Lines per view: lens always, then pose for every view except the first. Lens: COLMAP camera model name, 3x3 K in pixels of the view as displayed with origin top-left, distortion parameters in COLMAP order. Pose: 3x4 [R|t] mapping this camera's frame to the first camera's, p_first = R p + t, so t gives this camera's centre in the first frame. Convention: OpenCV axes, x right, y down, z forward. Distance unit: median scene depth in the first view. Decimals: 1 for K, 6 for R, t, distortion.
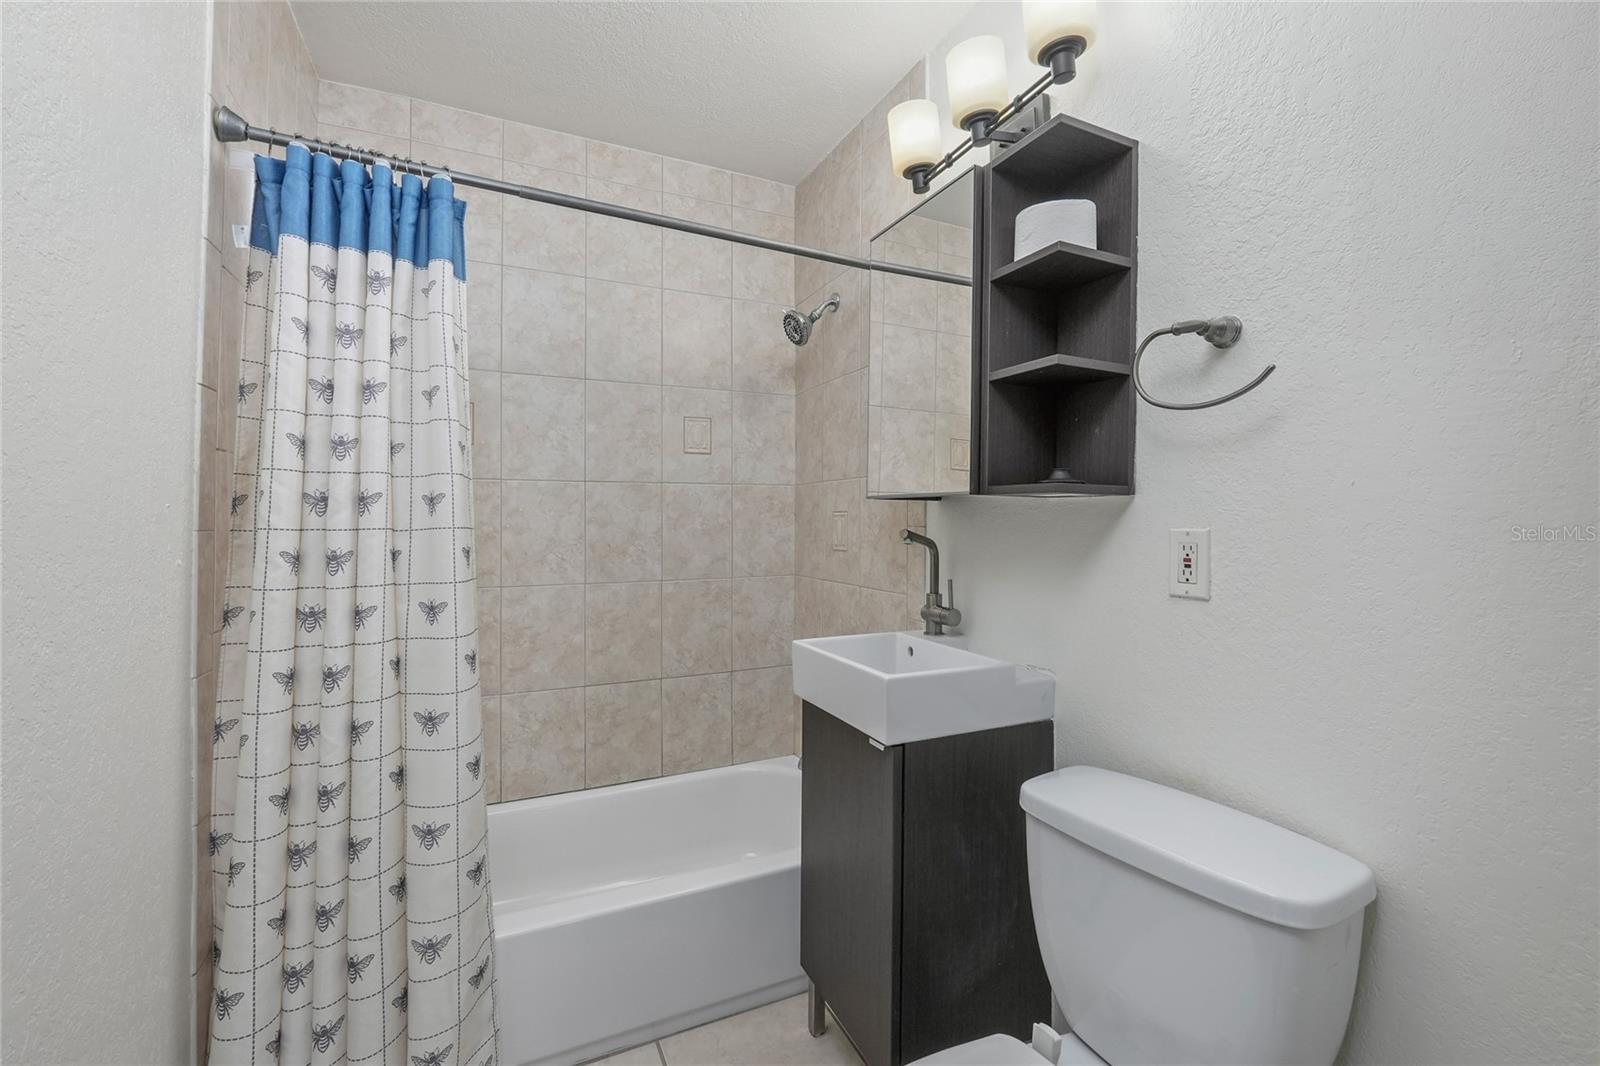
lens RADIAL K [[676.5, 0, 796.2], [0, 676.5, 523.1], [0, 0, 1]] dist [-0.015825, 0.004062]
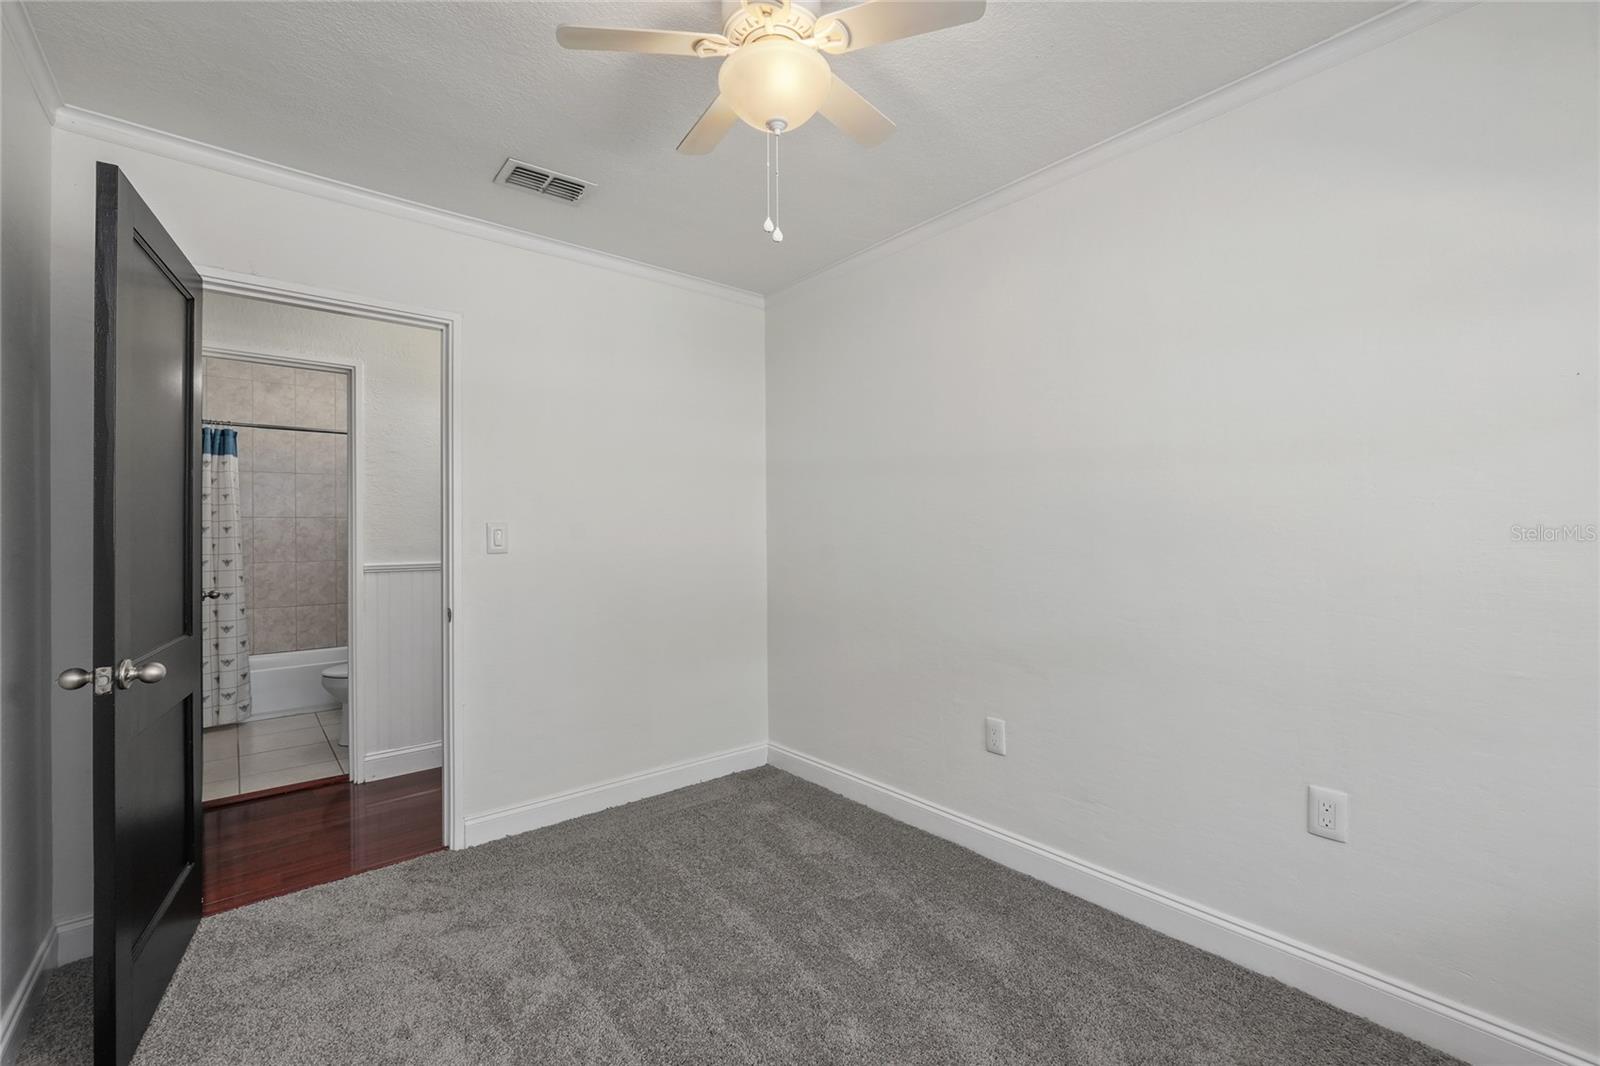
lens RADIAL K [[676.5, 0, 807.2], [0, 676.5, 536.3], [0, 0, 1]] dist [-0.015825, 0.004062]
pose [[0.963395, -0.004826, 0.268042, 1.267843], [0.004110, 0.999986, 0.003231, 0.003350], [-0.268054, -0.002011, 0.963402, -2.813577]]
